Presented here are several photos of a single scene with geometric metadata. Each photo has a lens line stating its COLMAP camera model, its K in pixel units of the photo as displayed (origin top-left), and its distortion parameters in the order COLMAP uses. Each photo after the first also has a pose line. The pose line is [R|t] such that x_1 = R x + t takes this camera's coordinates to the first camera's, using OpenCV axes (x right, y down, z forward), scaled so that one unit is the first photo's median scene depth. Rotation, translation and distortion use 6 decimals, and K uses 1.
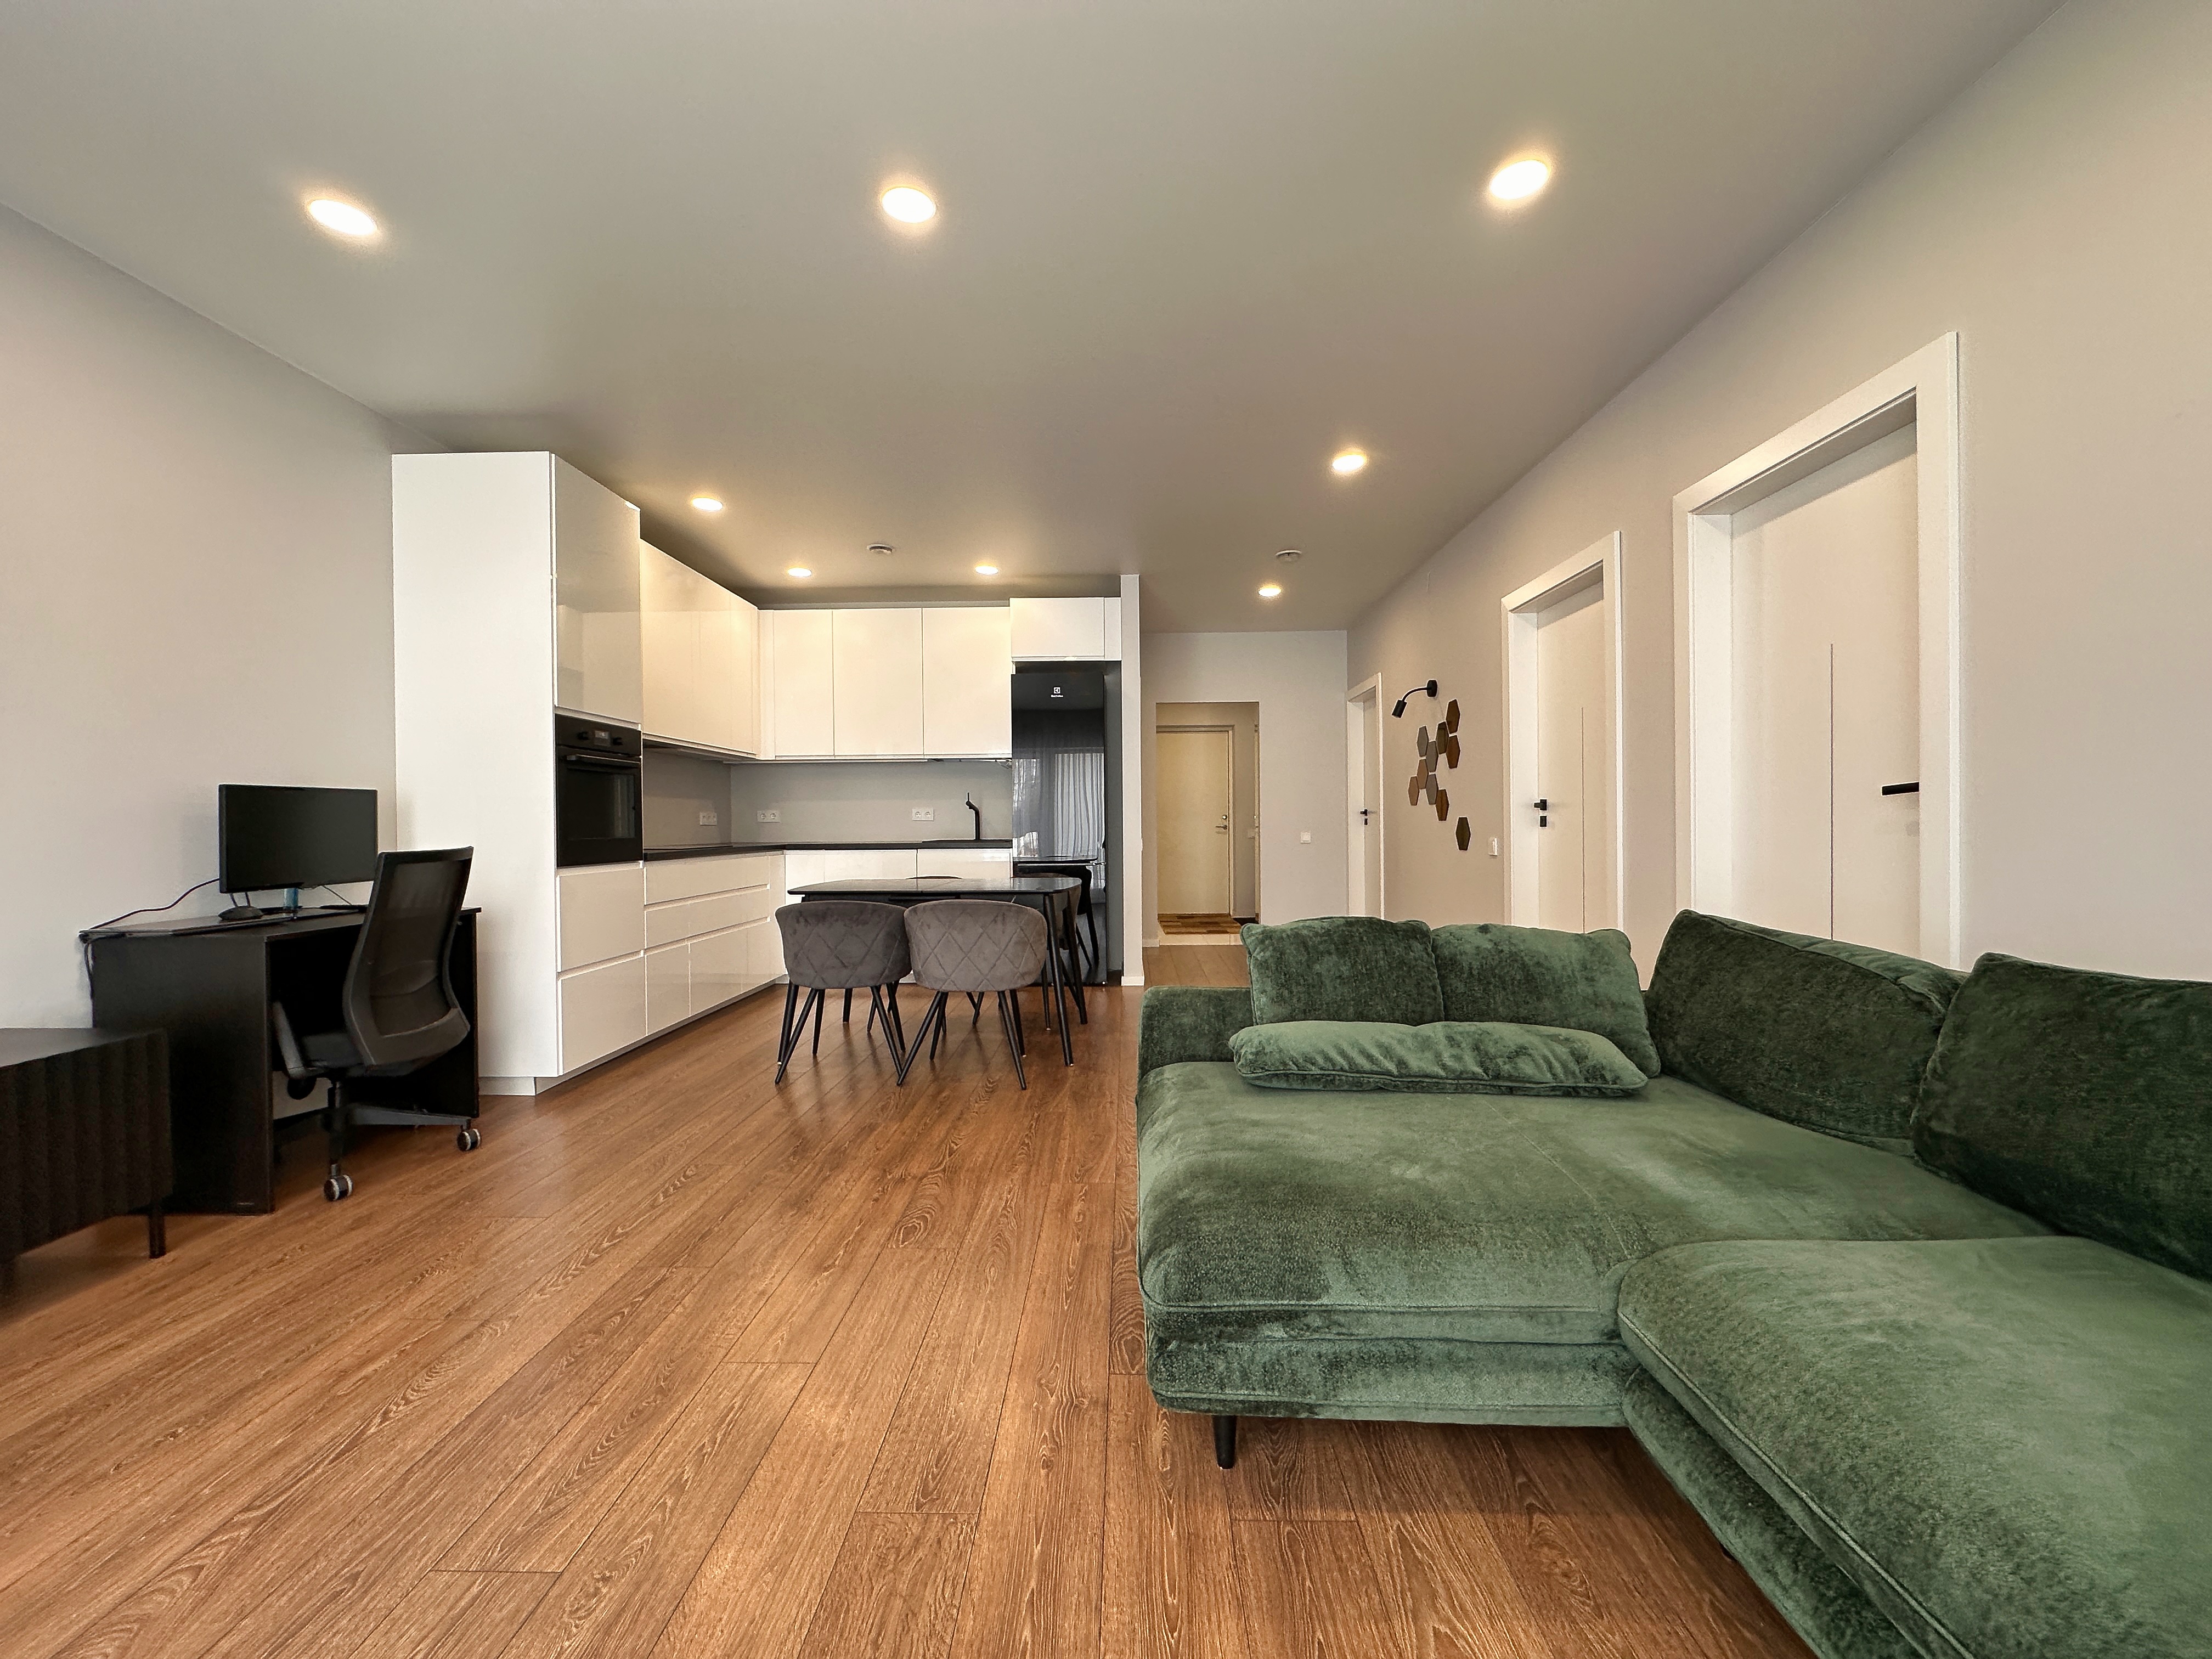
lens RADIAL K [[880.0, 0, 1103.6], [0, 880.0, 828.0], [0, 0, 1]] dist [-0.002590, 0.000064]
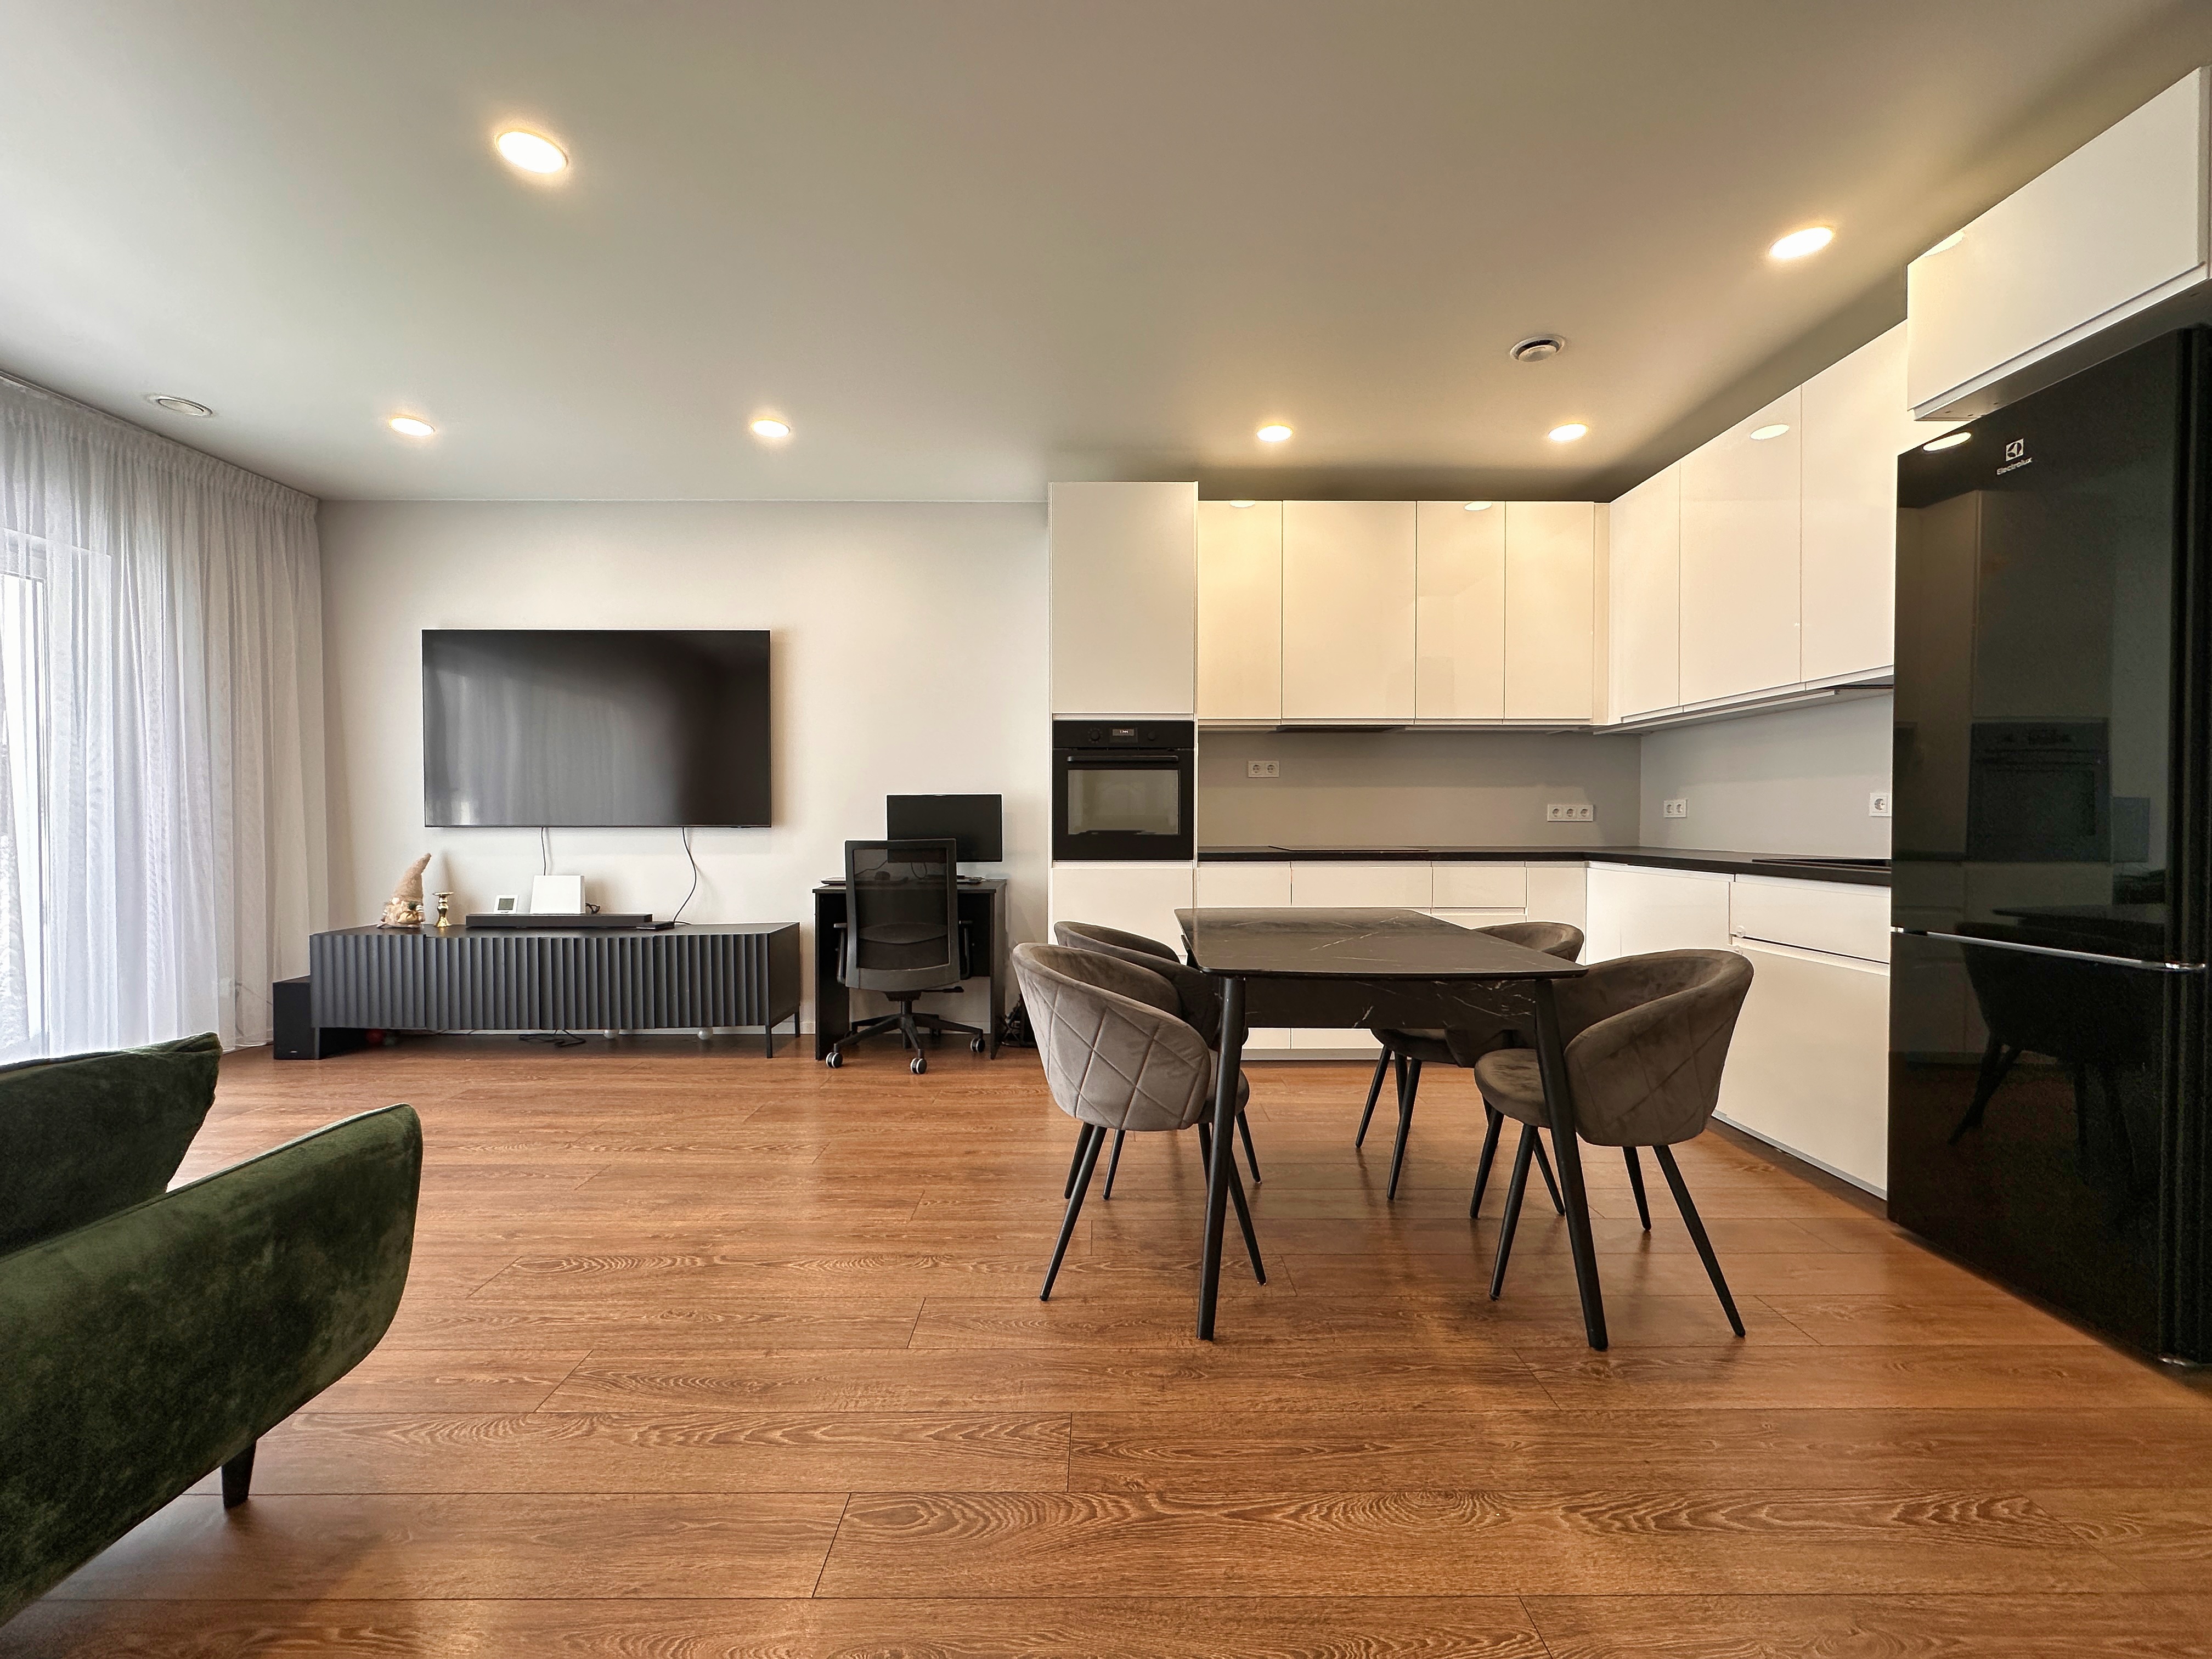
lens RADIAL K [[876.0, 0, 1103.7], [0, 876.0, 831.8], [0, 0, 1]] dist [-0.003159, 0.000385]
pose [[0.030597, 0.024606, -0.999229, 0.470962], [-0.005514, 0.999686, 0.024449, -0.018020], [0.999517, 0.004762, 0.030723, 1.029032]]
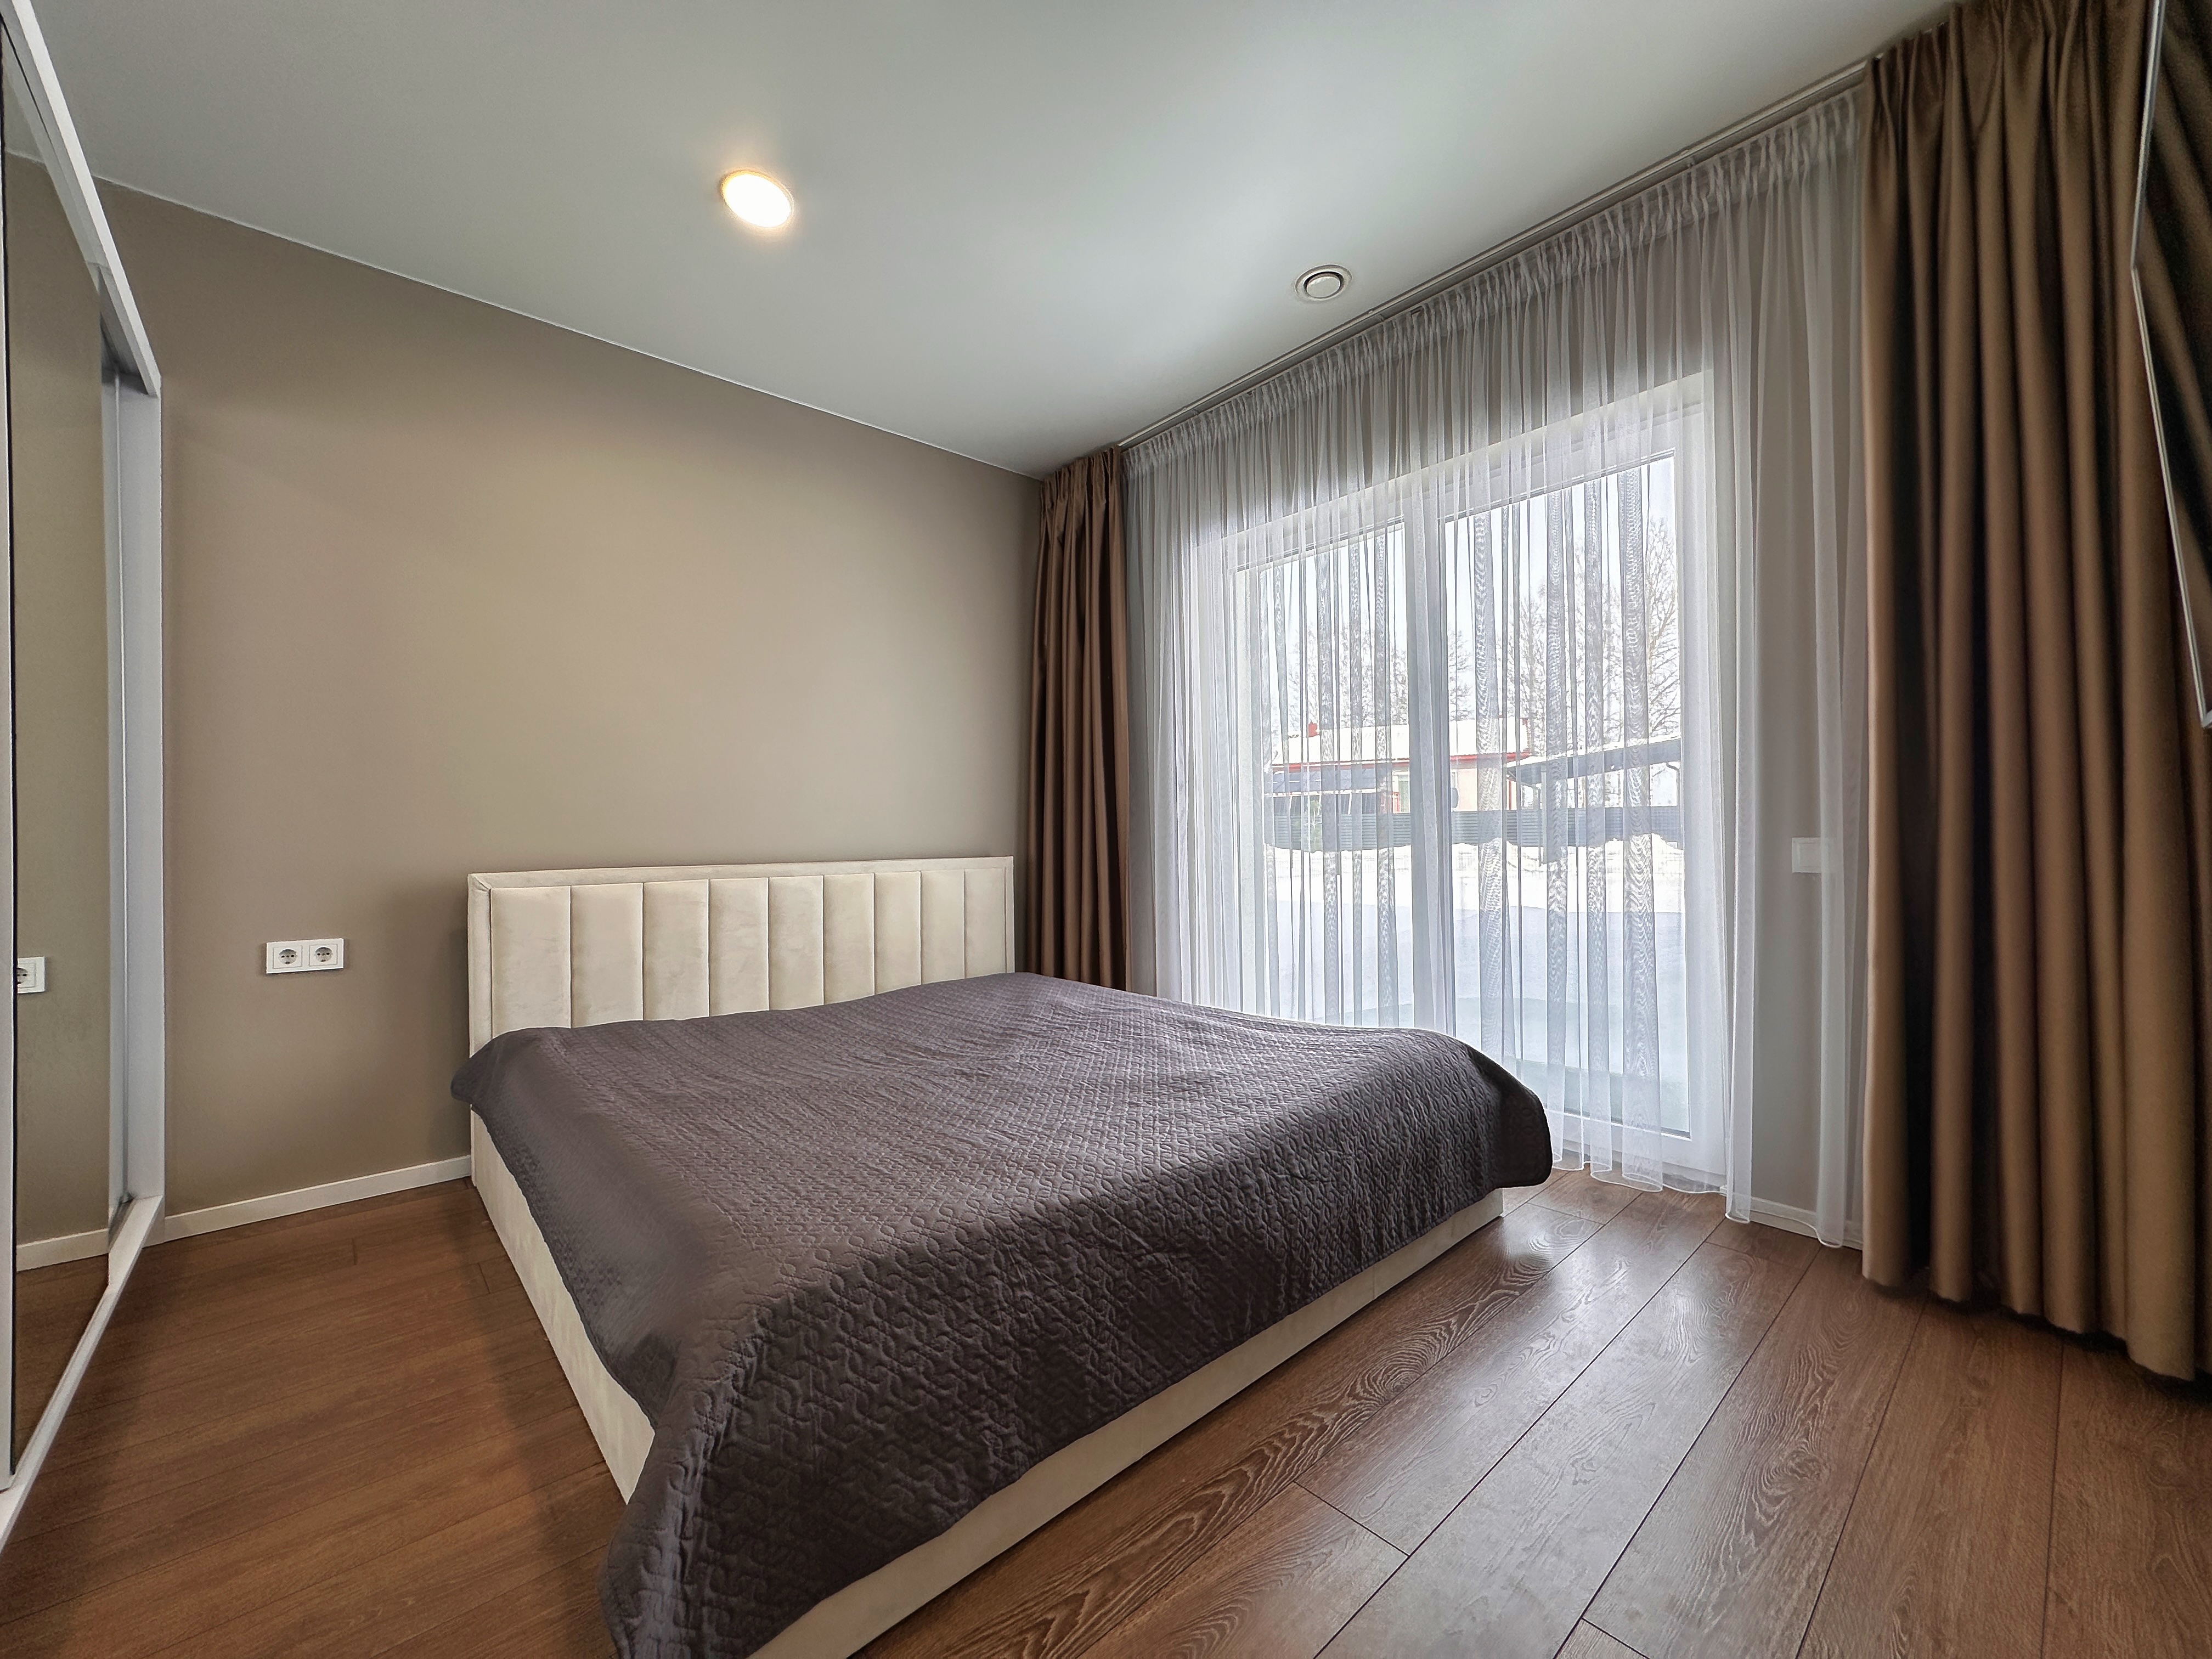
lens RADIAL K [[881.6, 0, 1105.1], [0, 881.6, 829.9], [0, 0, 1]] dist [-0.003389, 0.000953]
pose [[-0.684320, 0.022711, 0.728828, -0.150797], [0.023045, 0.999689, -0.009514, 0.014713], [-0.728818, 0.010286, -0.684631, 1.612503]]
